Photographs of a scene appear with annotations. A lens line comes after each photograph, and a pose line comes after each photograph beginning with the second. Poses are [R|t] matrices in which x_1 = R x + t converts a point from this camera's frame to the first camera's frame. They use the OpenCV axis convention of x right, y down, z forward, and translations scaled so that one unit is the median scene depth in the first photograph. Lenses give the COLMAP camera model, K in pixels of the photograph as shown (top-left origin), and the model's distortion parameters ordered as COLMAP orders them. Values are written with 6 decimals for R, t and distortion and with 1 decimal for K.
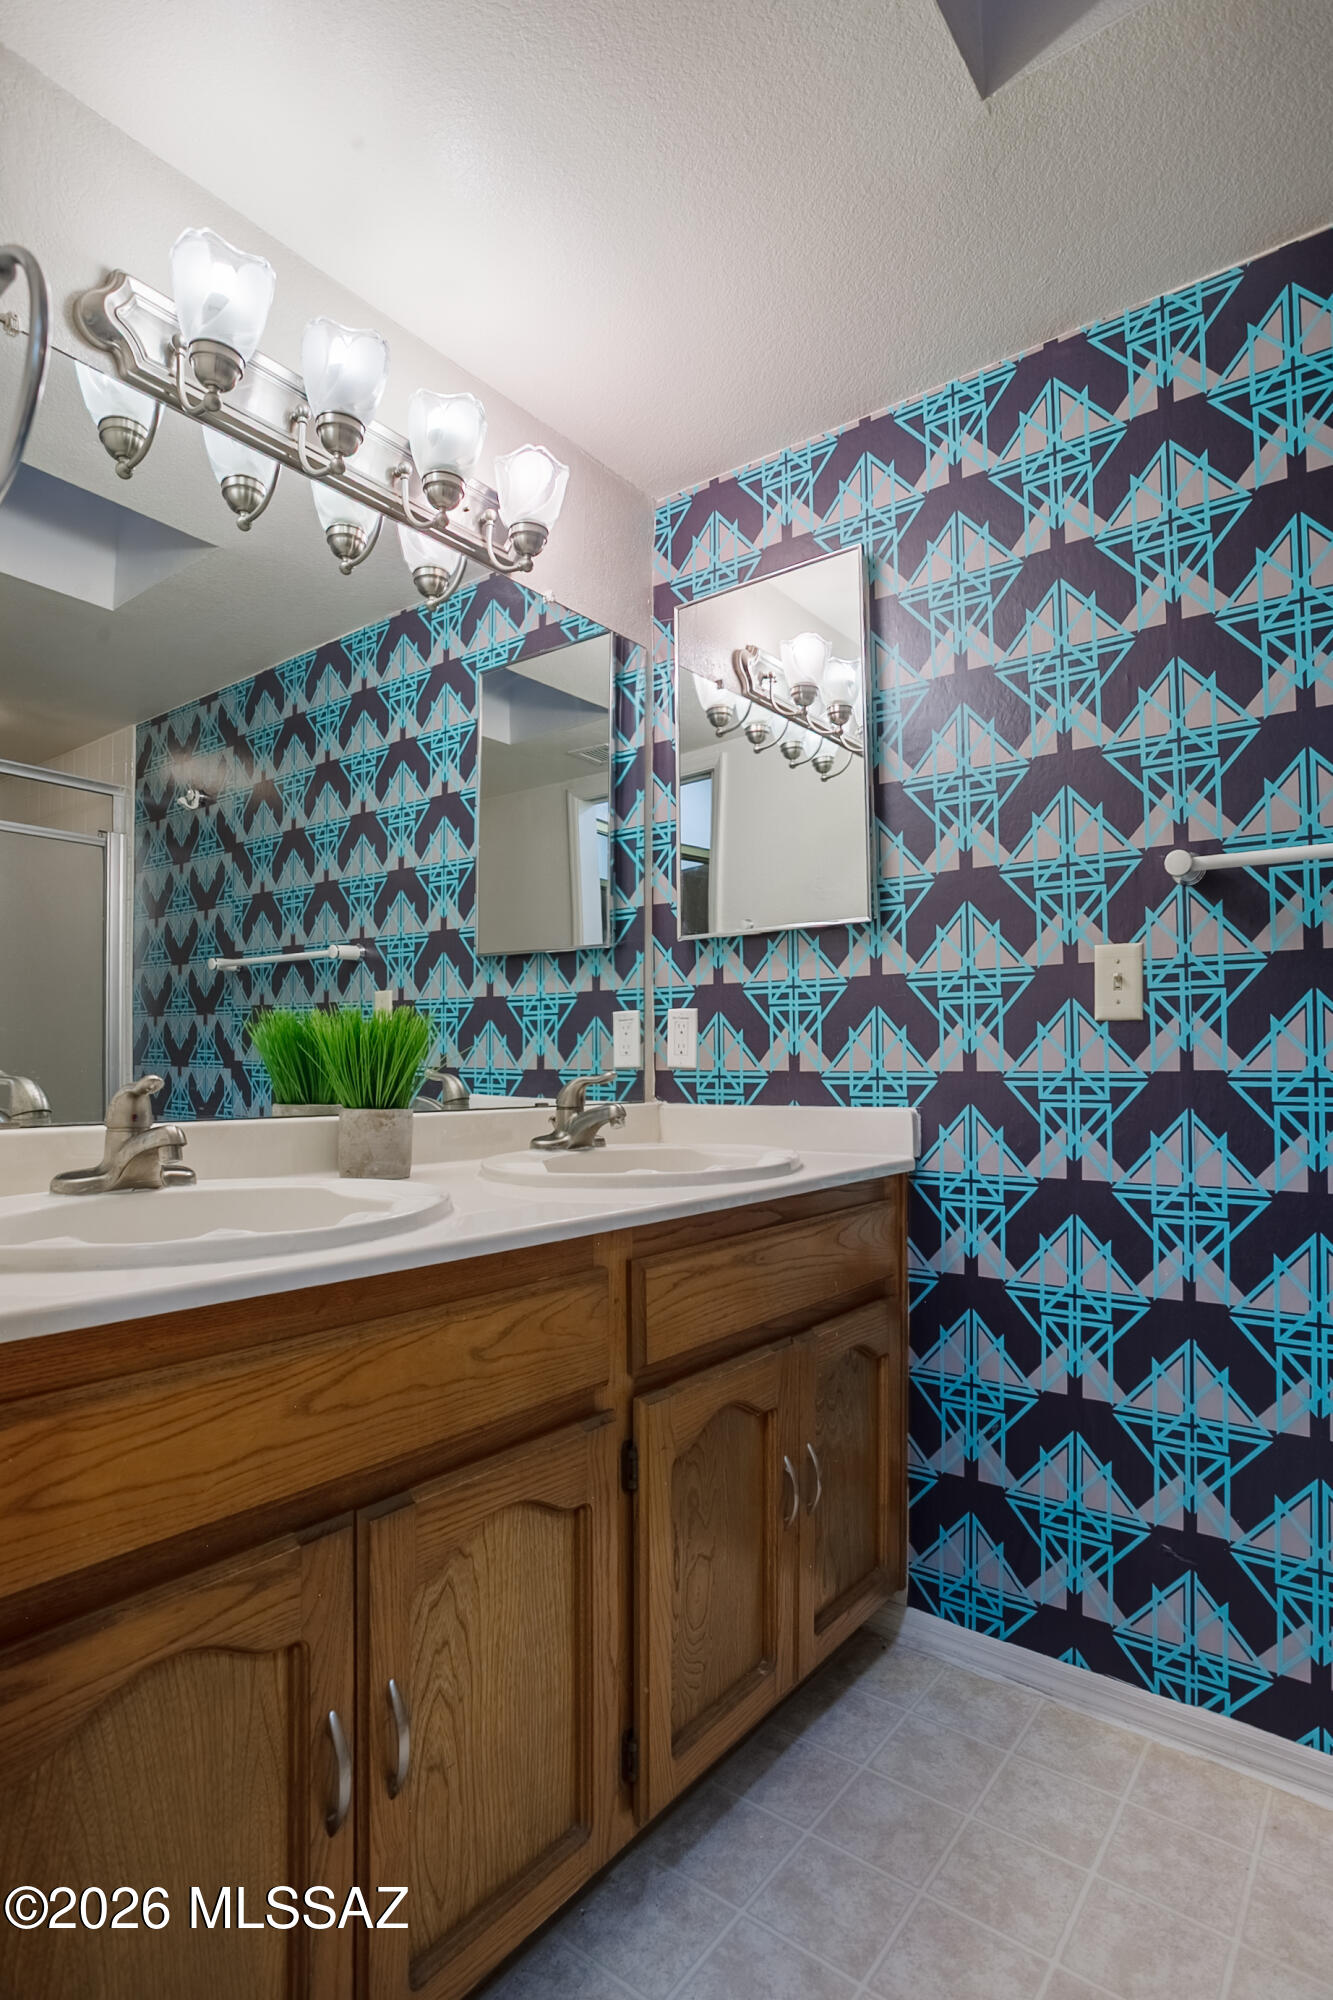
lens RADIAL K [[1009.6, 0, 668.3], [0, 1009.6, 1019.7], [0, 0, 1]] dist [-0.080507, 0.042153]
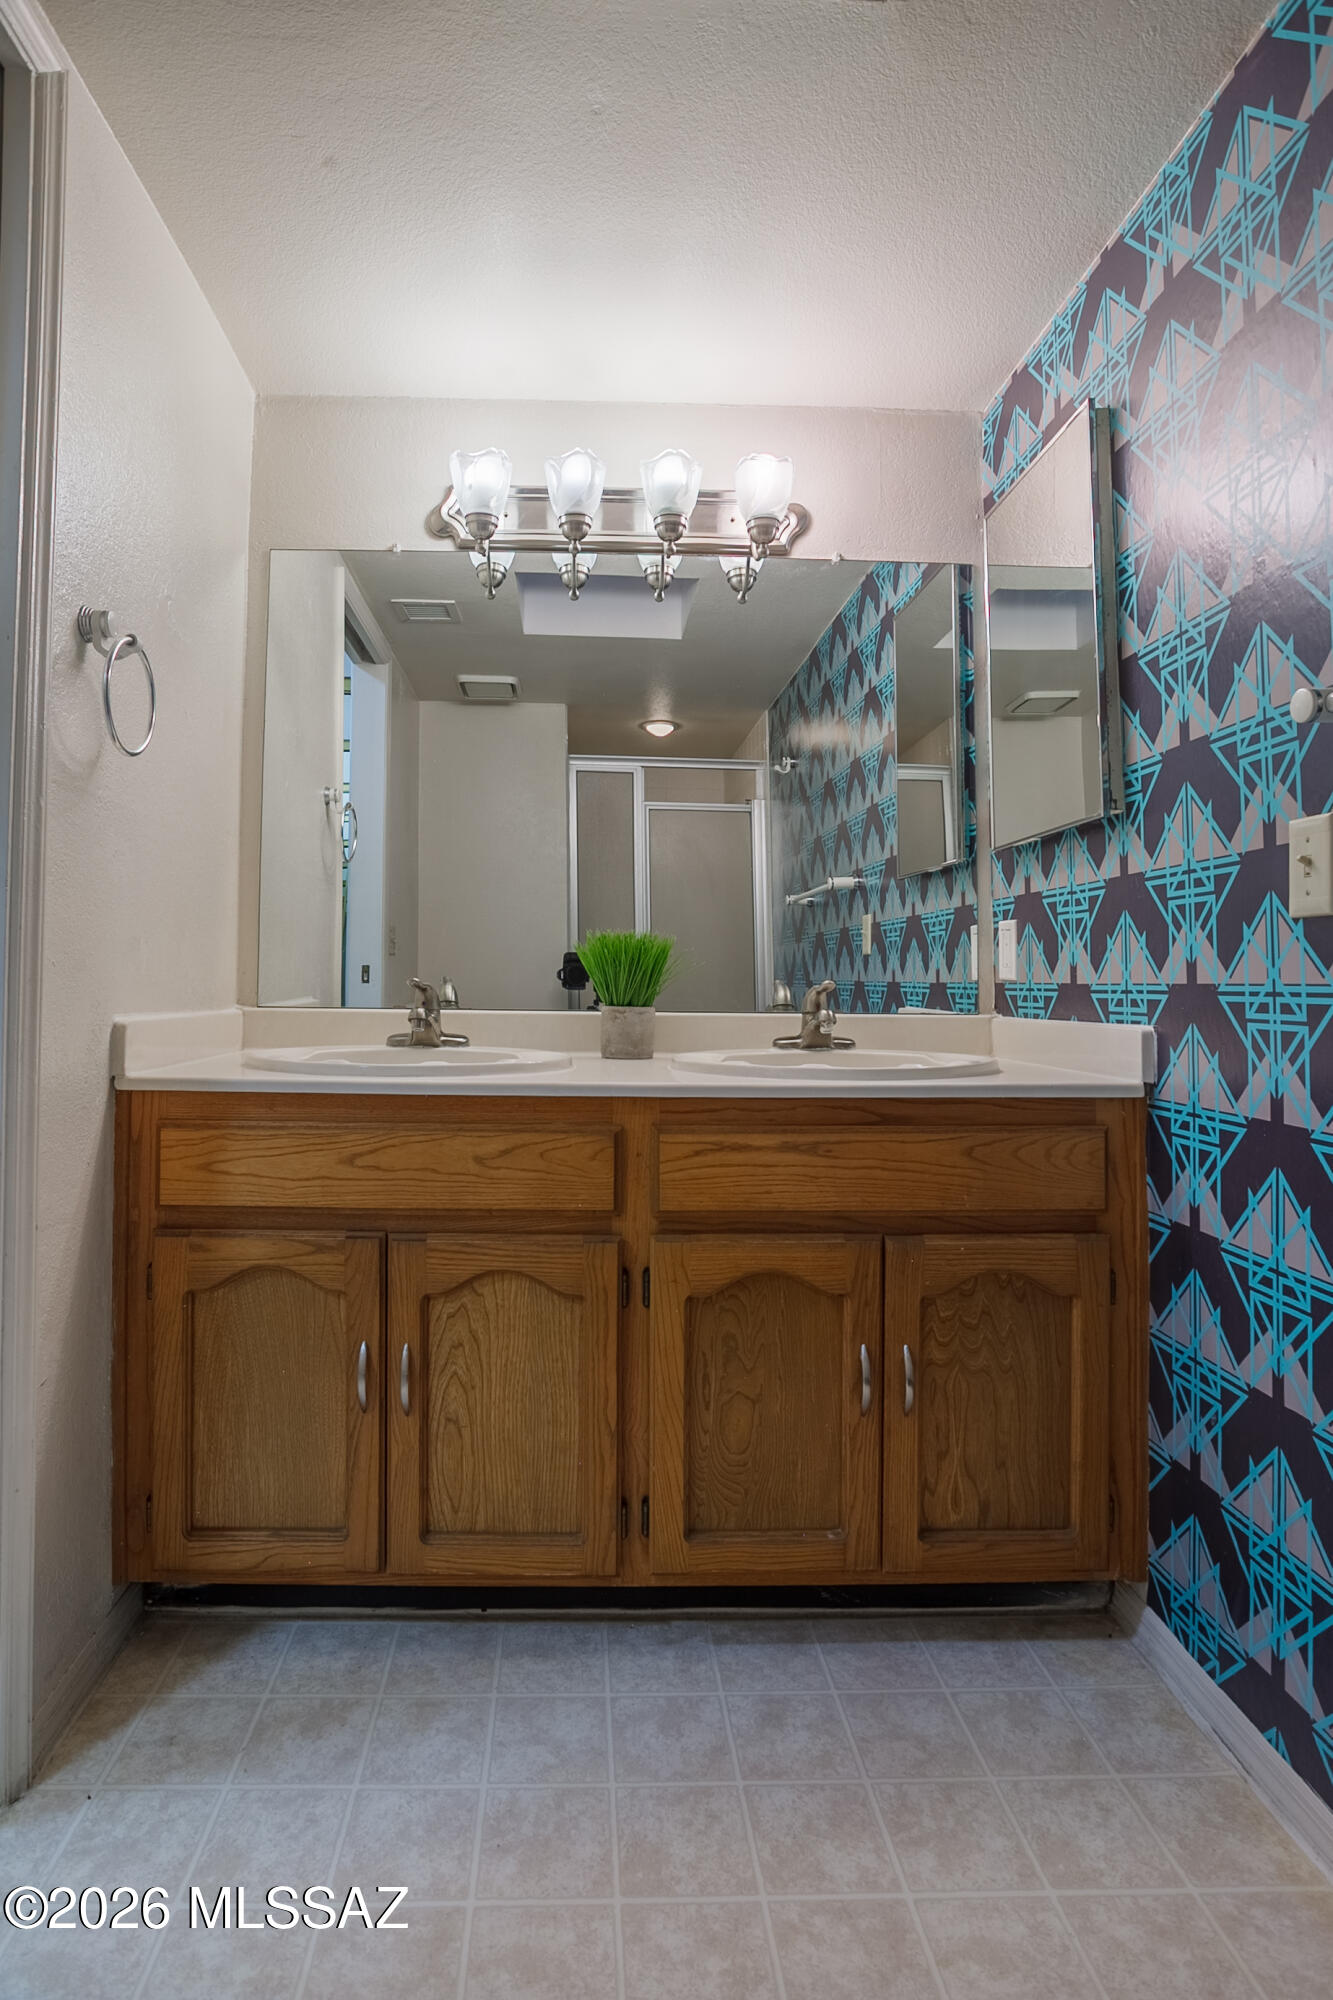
lens RADIAL K [[1007.4, 0, 626.6], [0, 1007.4, 934.7], [0, 0, 1]] dist [-0.069692, 0.032226]
pose [[0.642164, -0.030124, -0.765975, 0.644986], [0.024646, 0.999522, -0.018647, 0.014349], [0.766171, -0.006904, 0.642600, 0.110146]]
